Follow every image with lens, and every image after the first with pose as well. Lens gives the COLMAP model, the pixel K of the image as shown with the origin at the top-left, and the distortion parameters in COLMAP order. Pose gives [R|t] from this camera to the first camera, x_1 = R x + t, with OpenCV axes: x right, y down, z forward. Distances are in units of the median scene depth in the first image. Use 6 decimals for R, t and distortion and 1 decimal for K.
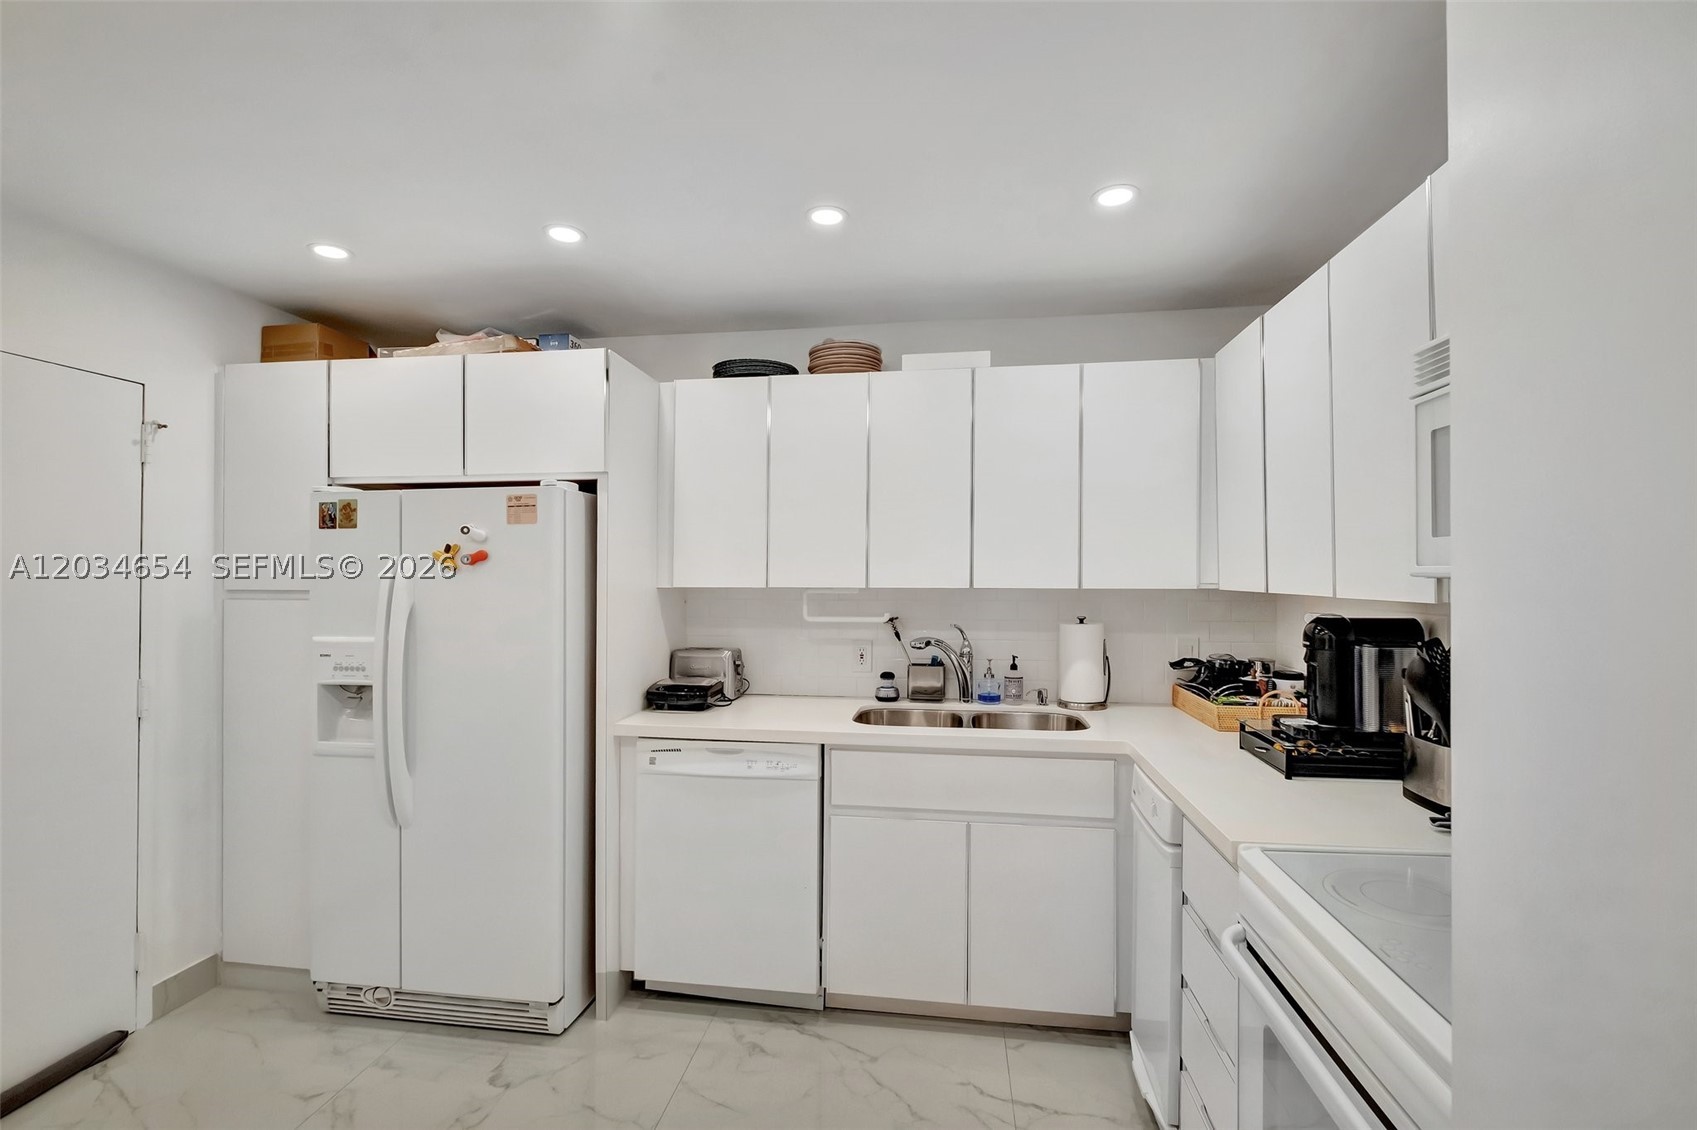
lens RADIAL K [[762.3, 0, 847.7], [0, 762.3, 572.4], [0, 0, 1]] dist [0.000337, -0.000028]
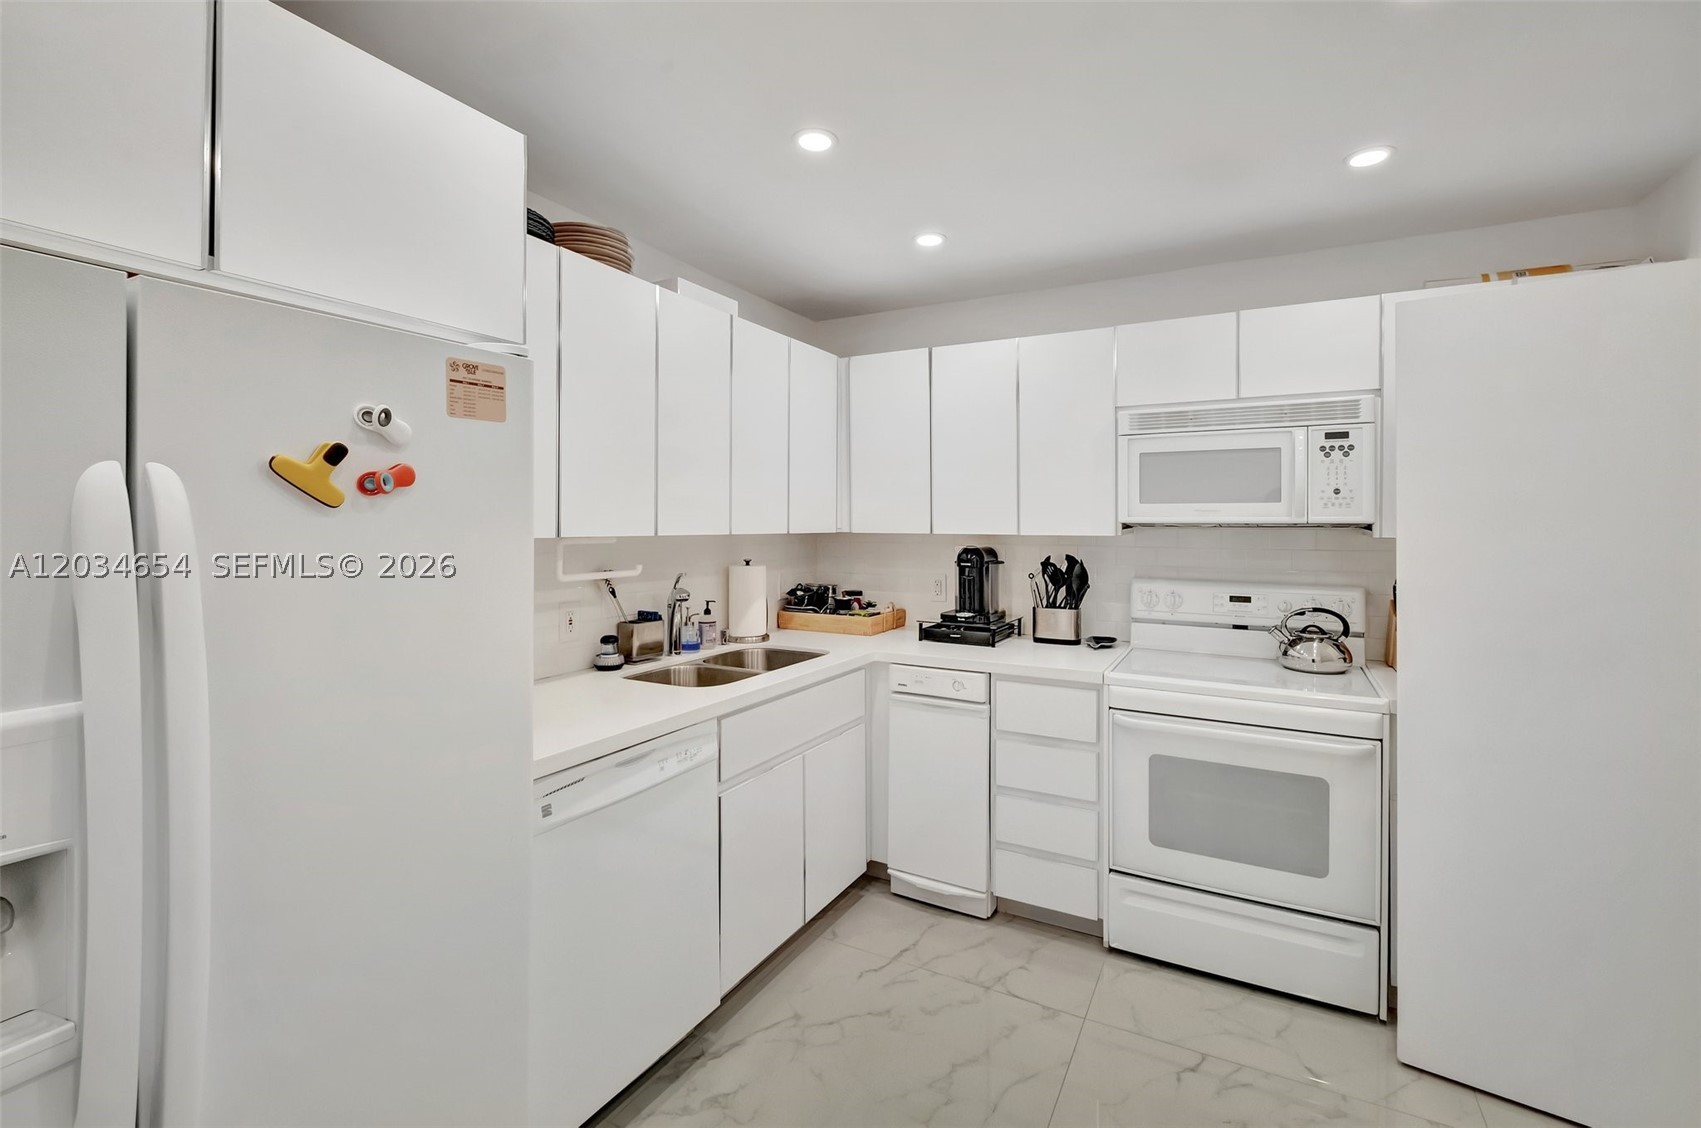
lens RADIAL K [[758.1, 0, 852.8], [0, 758.1, 528.4], [0, 0, 1]] dist [0.001665, -0.000532]
pose [[0.340729, -0.006475, 0.940139, -0.790717], [-0.002965, 0.999964, 0.007961, 0.005151], [-0.940157, -0.005500, 0.340697, 0.562627]]
